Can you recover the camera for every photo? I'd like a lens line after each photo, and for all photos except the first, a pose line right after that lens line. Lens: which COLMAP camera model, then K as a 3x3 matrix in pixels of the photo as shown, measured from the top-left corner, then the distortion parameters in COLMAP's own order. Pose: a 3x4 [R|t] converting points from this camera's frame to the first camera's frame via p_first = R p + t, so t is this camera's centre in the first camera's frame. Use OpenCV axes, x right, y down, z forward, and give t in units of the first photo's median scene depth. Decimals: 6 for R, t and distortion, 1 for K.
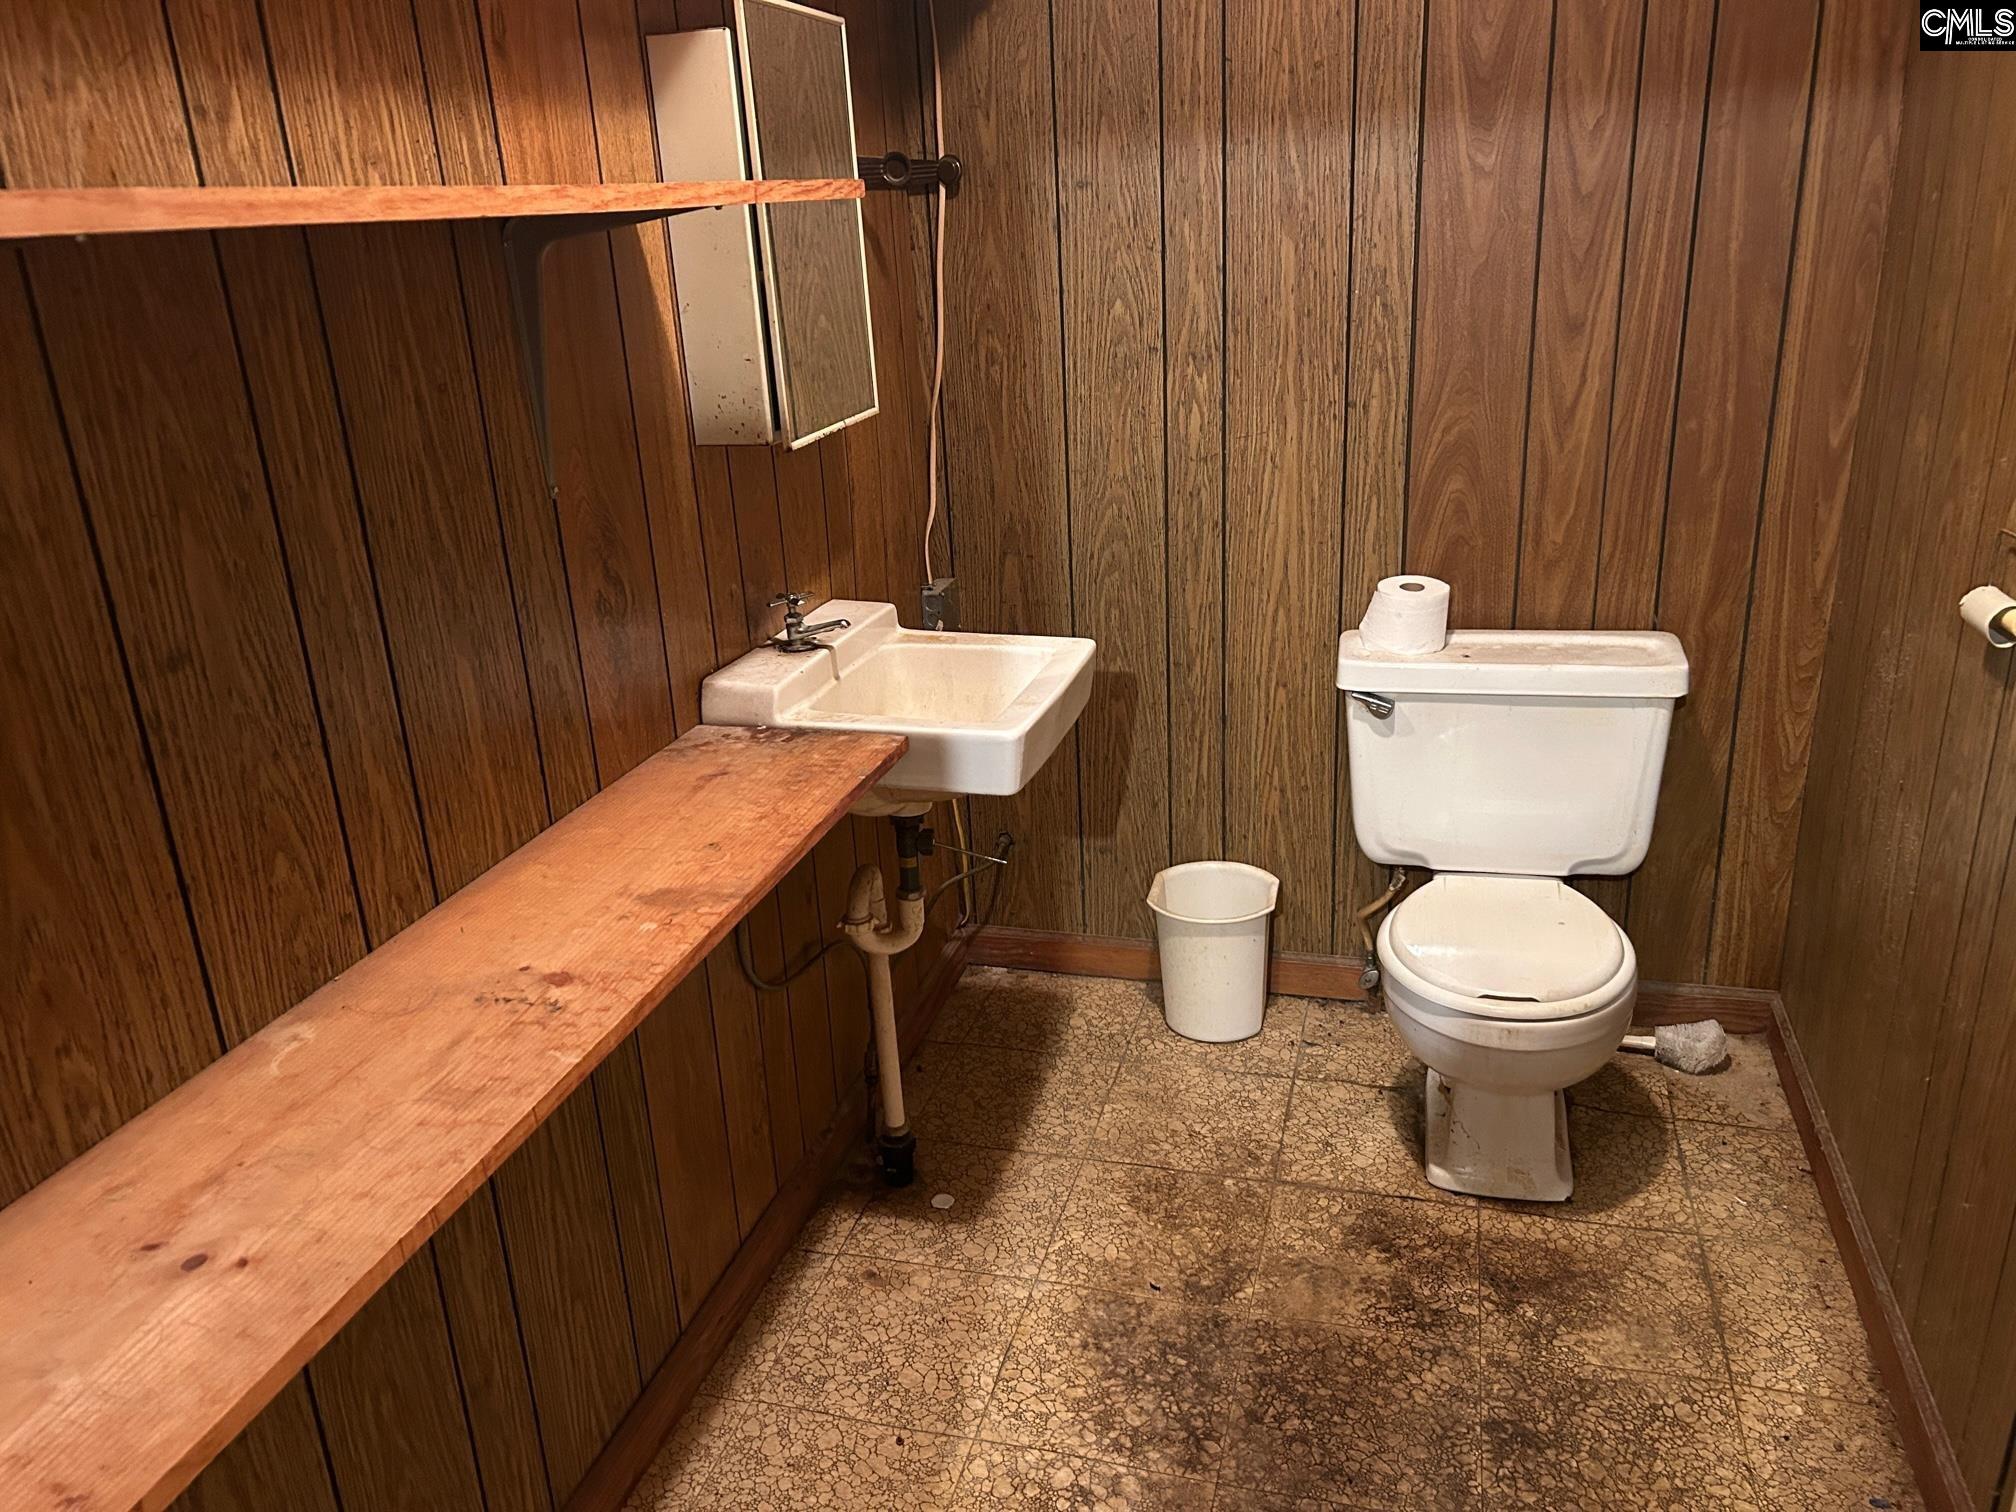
lens RADIAL K [[1516.5, 0, 1008.0], [0, 1516.5, 756.0], [0, 0, 1]] dist [-0.002597, -0.002304]
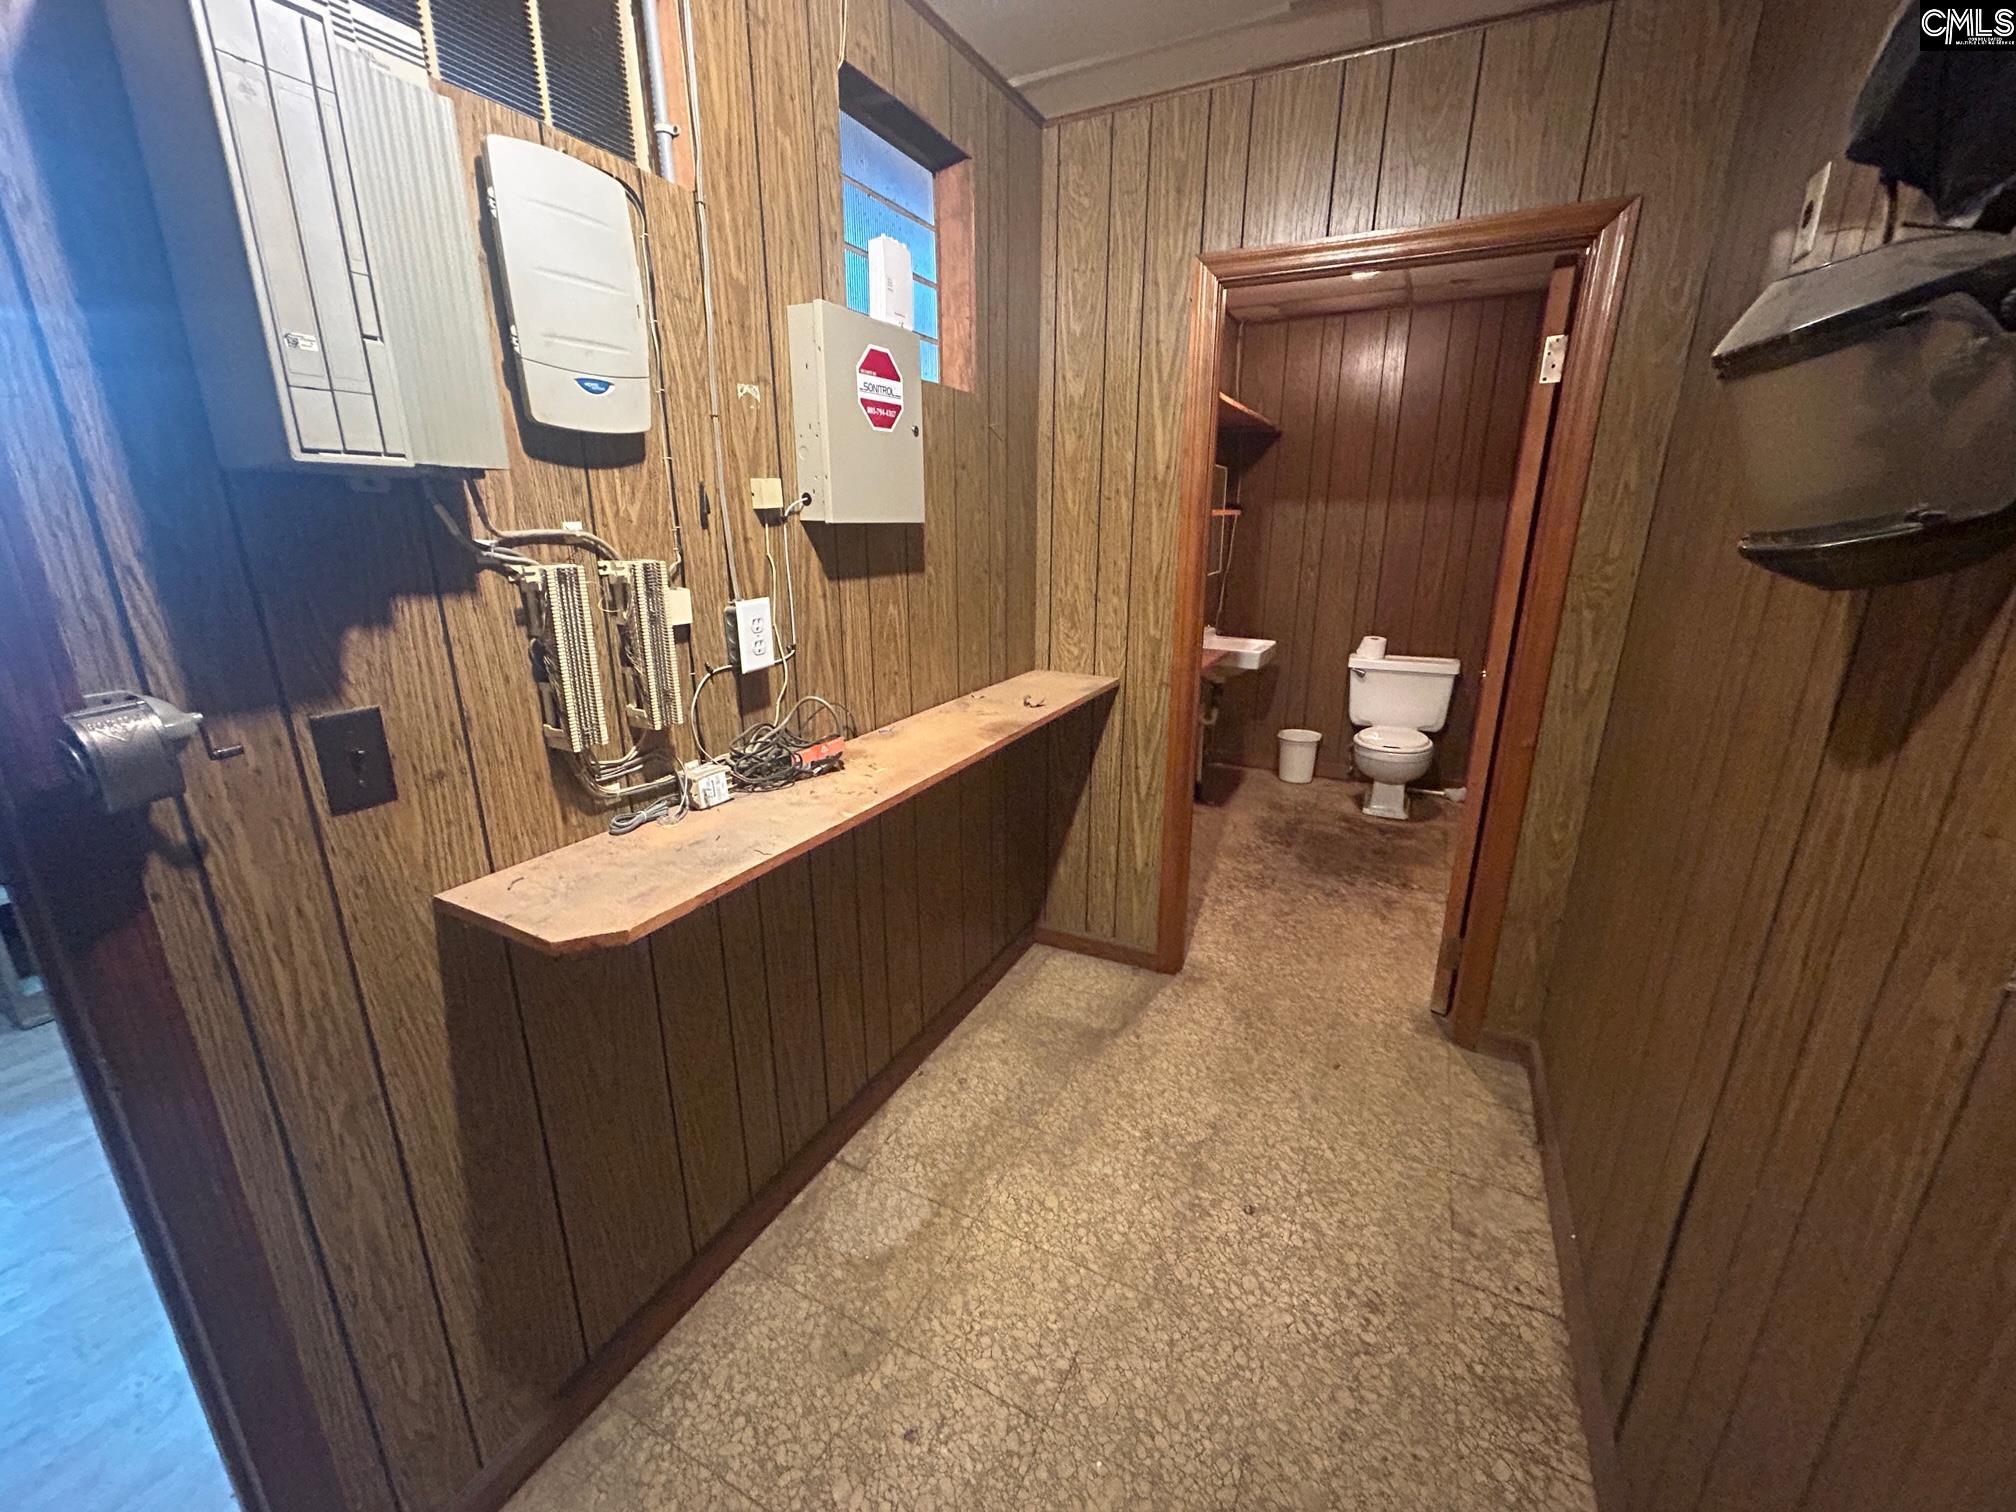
lens RADIAL K [[809.2, 0, 1008.0], [0, 809.2, 756.0], [0, 0, 1]] dist [-0.004194, 0.003775]
pose [[0.977920, 0.111030, -0.177043, -0.174841], [-0.122734, 0.990827, -0.056554, 0.338599], [0.169140, 0.077035, 0.982577, -0.847315]]
